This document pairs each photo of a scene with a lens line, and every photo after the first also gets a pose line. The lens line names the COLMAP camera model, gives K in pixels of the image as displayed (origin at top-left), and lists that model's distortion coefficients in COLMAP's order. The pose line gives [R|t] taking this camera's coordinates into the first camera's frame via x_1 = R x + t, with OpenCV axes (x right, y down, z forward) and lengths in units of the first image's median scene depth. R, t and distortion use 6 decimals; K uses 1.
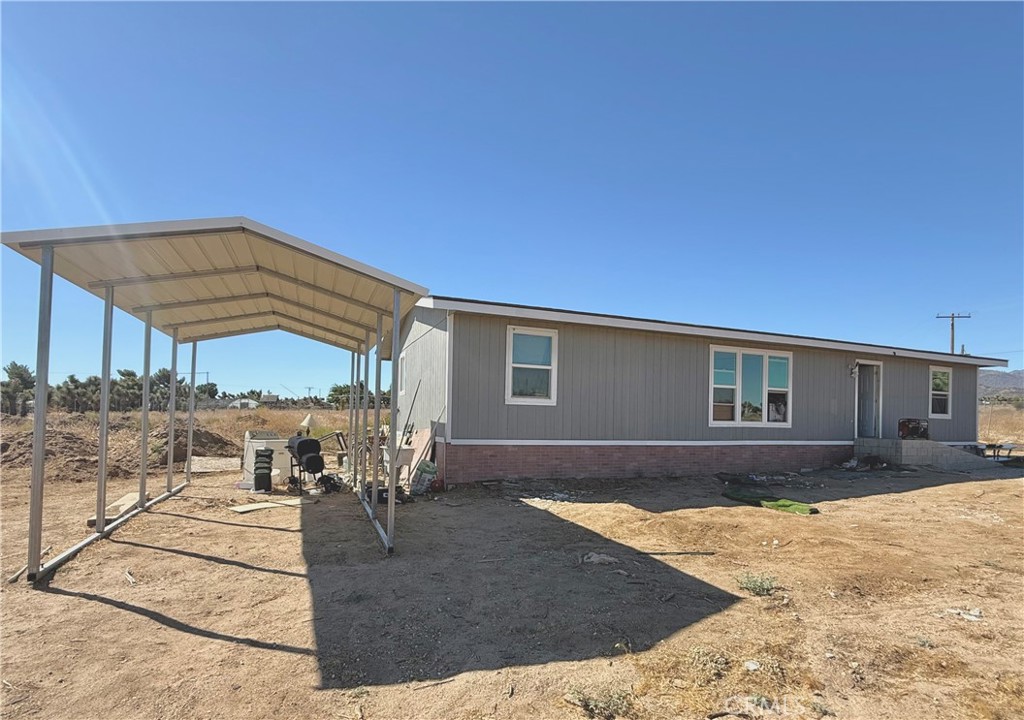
lens RADIAL K [[504.8, 0, 517.1], [0, 504.8, 419.7], [0, 0, 1]] dist [0.001870, -0.000956]
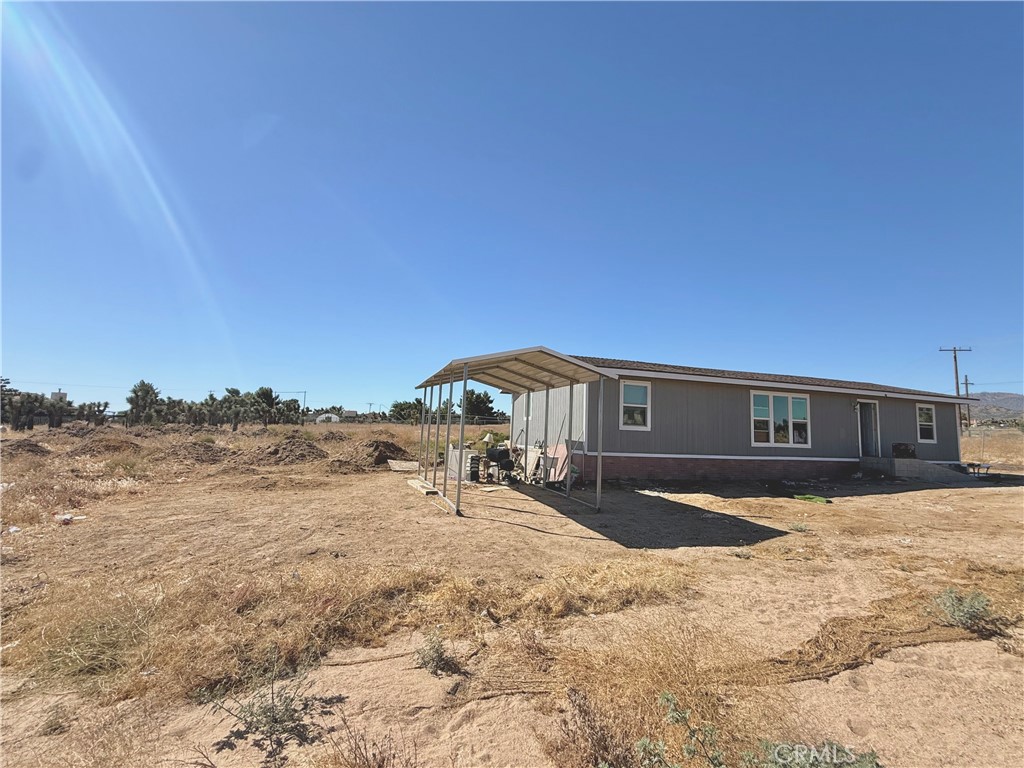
lens RADIAL K [[461.1, 0, 512.5], [0, 461.1, 384.6], [0, 0, 1]] dist [0.000559, 0.000283]
pose [[0.997323, 0.008691, -0.072608, -0.242135], [-0.016375, 0.994240, -0.105916, -0.012712], [0.071269, 0.106822, 0.991721, -0.438826]]
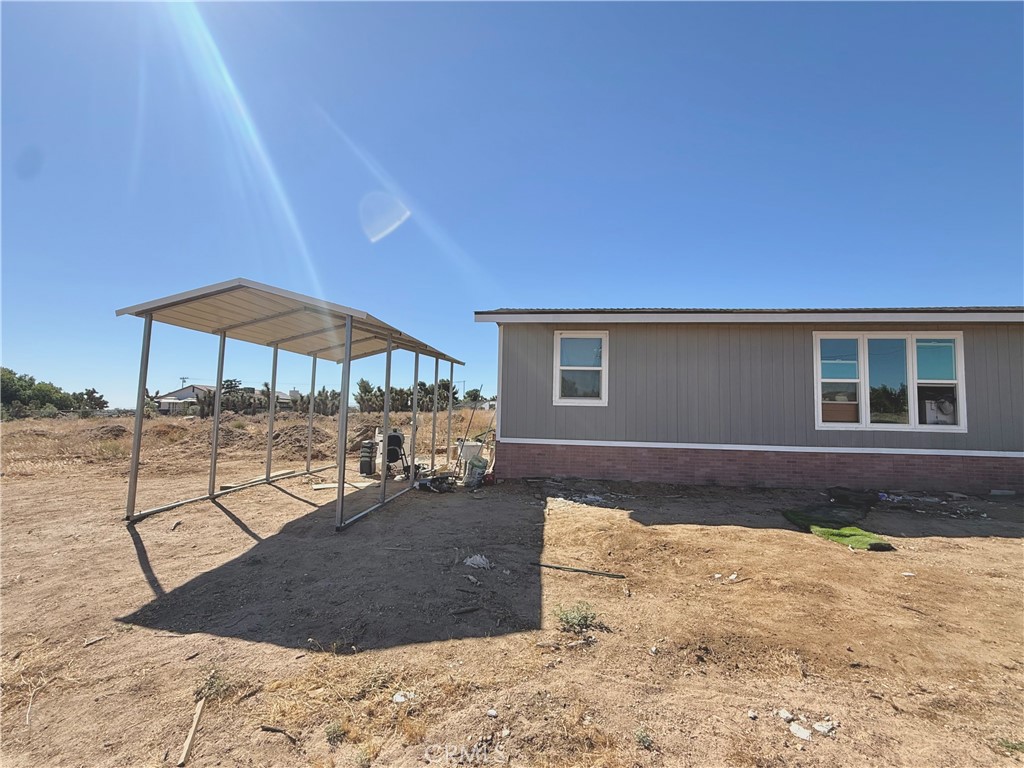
lens RADIAL K [[461.1, 0, 512.0], [0, 461.1, 385.0], [0, 0, 1]] dist [0.000559, 0.000283]
pose [[0.882544, -0.030184, -0.469260, 0.341431], [-0.003551, 0.997481, -0.070839, -0.004486], [0.470217, 0.064185, 0.880214, 0.107437]]
